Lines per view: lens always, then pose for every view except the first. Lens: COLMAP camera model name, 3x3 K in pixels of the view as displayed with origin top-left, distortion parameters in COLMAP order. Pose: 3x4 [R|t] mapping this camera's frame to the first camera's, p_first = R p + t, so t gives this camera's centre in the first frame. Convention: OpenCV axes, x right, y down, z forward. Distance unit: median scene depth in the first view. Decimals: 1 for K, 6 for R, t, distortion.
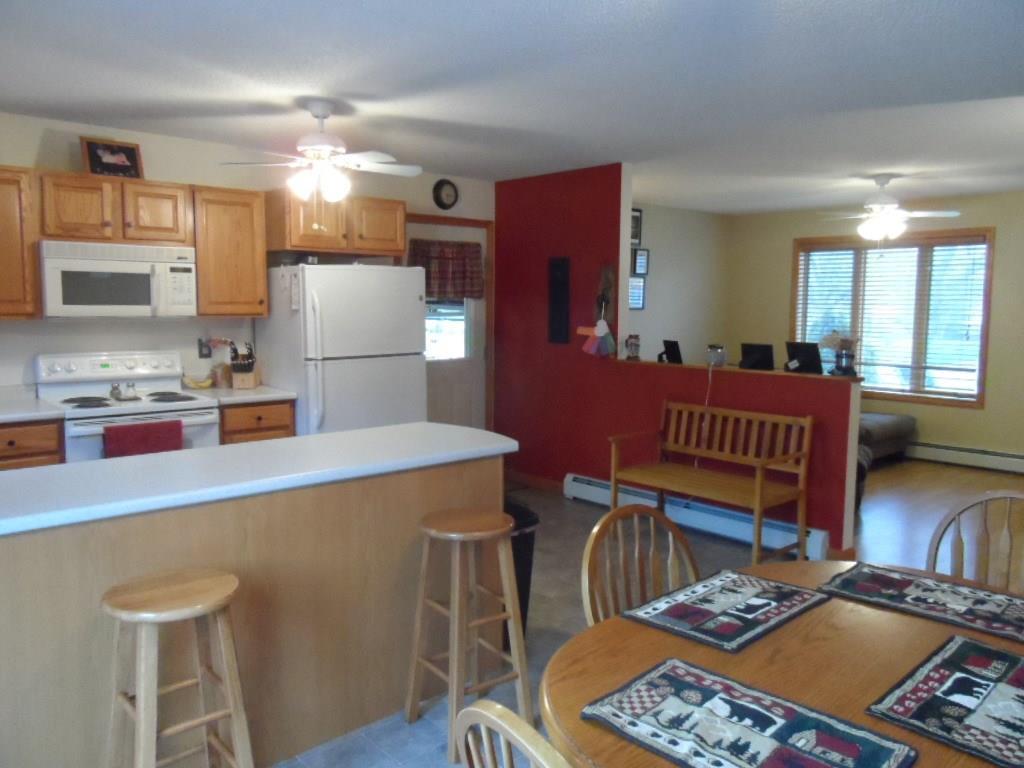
lens RADIAL K [[781.5, 0, 503.6], [0, 781.5, 385.6], [0, 0, 1]] dist [-0.007548, 0.004971]
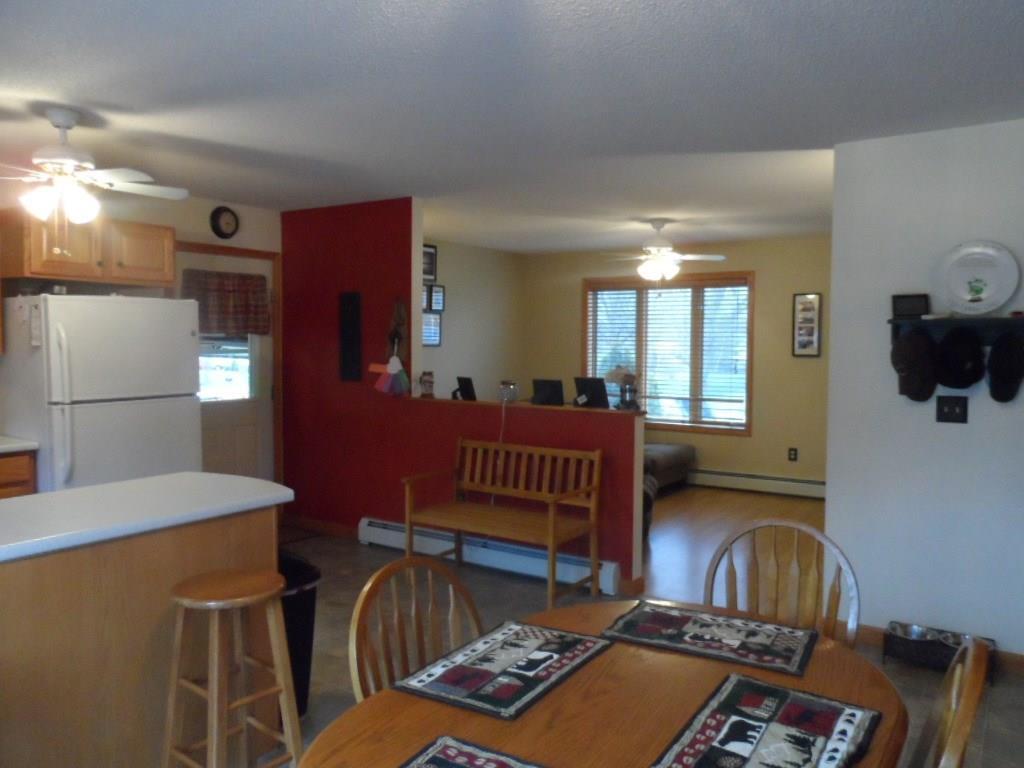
lens RADIAL K [[785.0, 0, 506.3], [0, 785.0, 385.5], [0, 0, 1]] dist [-0.006961, 0.004667]
pose [[0.968927, -0.013125, 0.246997, 0.023823], [0.024770, 0.998720, -0.044097, -0.002561], [-0.246102, 0.048845, 0.968012, 0.033766]]
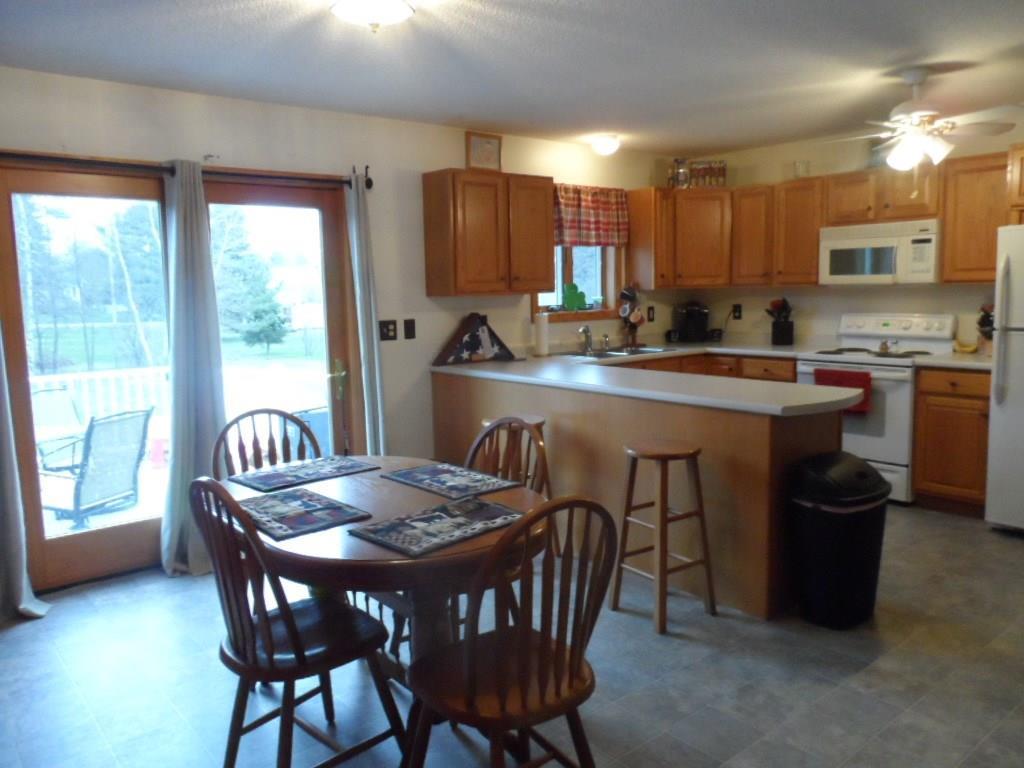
lens RADIAL K [[767.1, 0, 512.0], [0, 767.1, 384.0], [0, 0, 1]] dist [-0.043029, 0.005632]
pose [[-0.032368, 0.120889, -0.992138, 0.684509], [-0.079082, 0.989236, 0.123116, -0.033865], [0.996343, 0.082445, -0.022460, 0.458589]]
